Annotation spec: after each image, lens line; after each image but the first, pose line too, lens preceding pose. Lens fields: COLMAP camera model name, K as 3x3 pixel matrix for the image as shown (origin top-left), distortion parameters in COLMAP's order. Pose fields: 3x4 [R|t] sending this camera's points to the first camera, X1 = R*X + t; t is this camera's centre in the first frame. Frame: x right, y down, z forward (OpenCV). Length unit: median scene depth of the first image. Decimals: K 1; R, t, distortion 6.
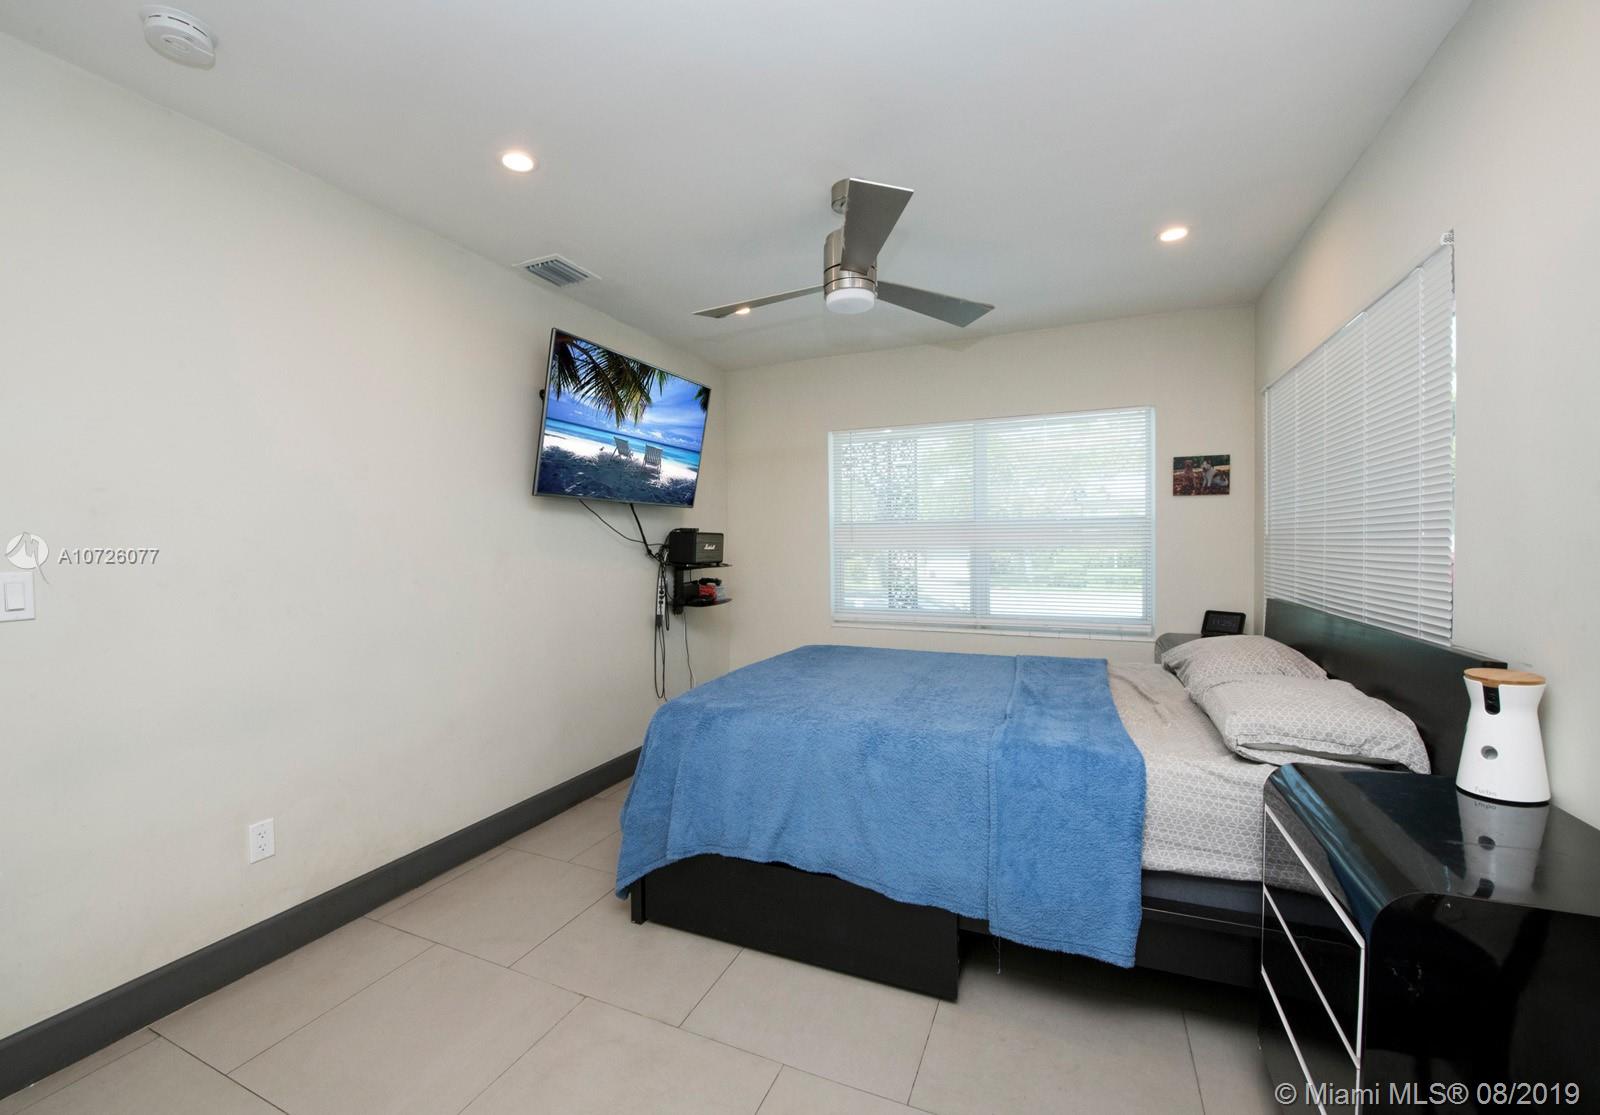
lens RADIAL K [[696.1, 0, 798.6], [0, 696.1, 551.3], [0, 0, 1]] dist [-0.002600, -0.000063]
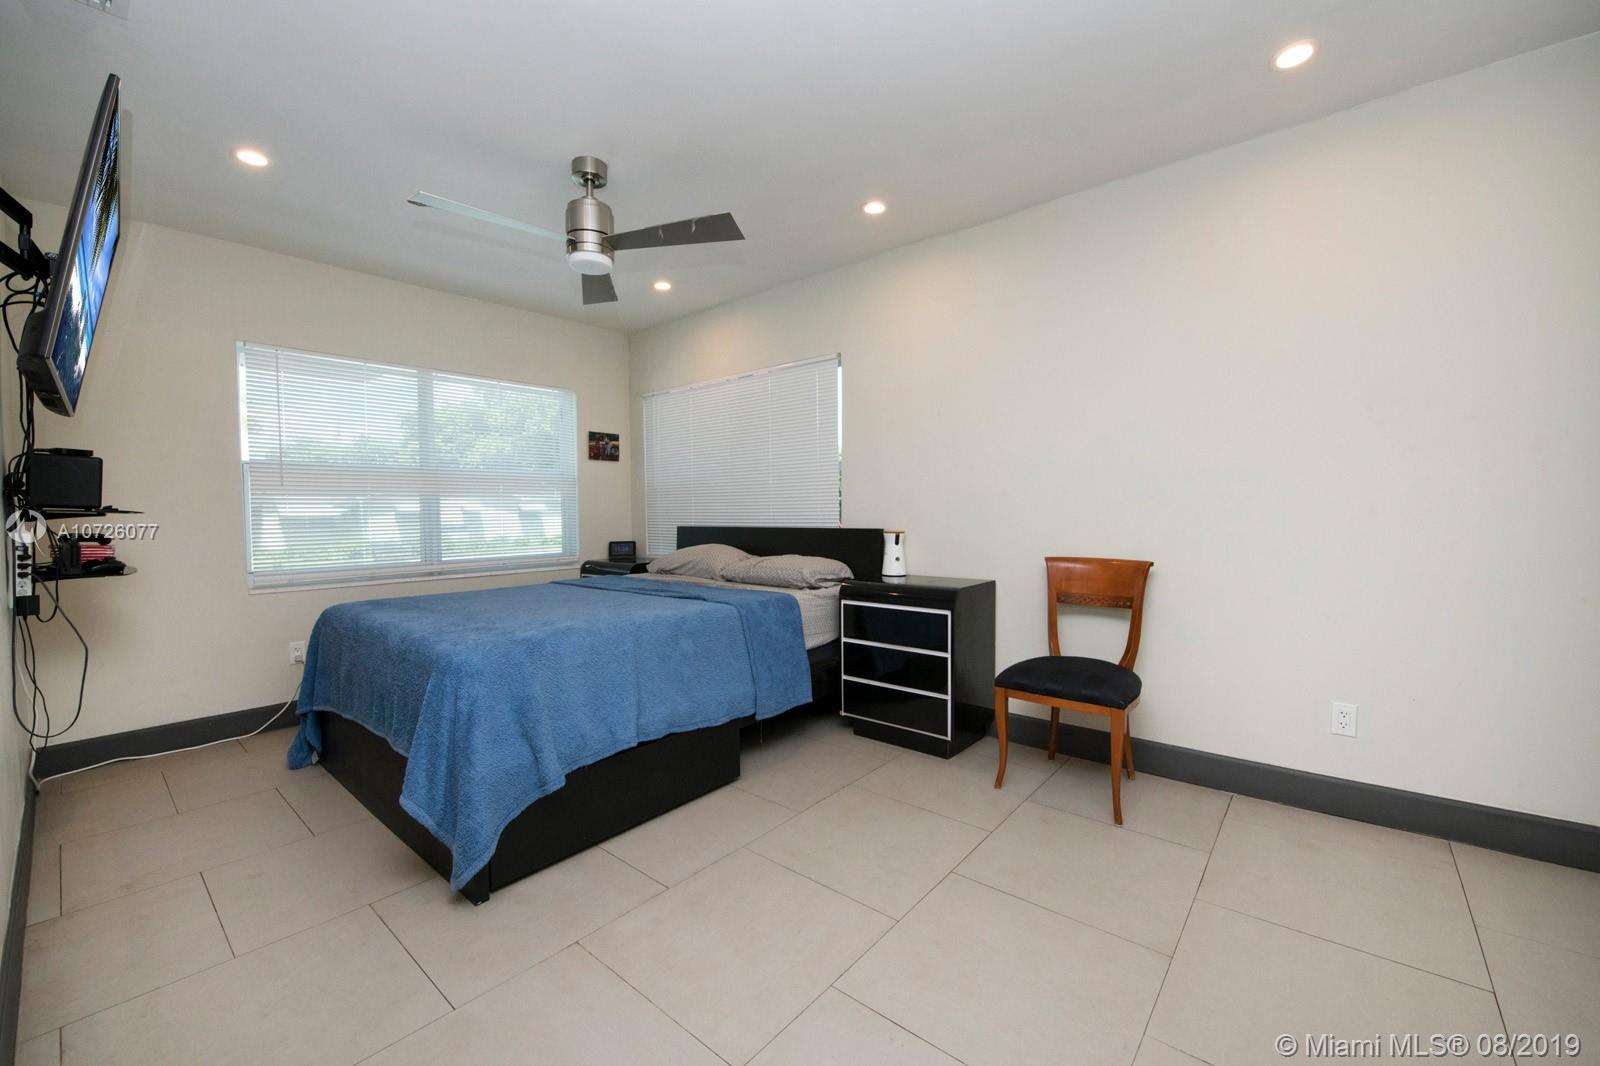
lens RADIAL K [[641.6, 0, 797.9], [0, 641.6, 529.2], [0, 0, 1]] dist [-0.001474, -0.000028]
pose [[0.274232, -0.023930, 0.961366, -0.584465], [0.025792, 0.999514, 0.017522, 0.047287], [-0.961318, 0.019990, 0.274716, 0.264970]]
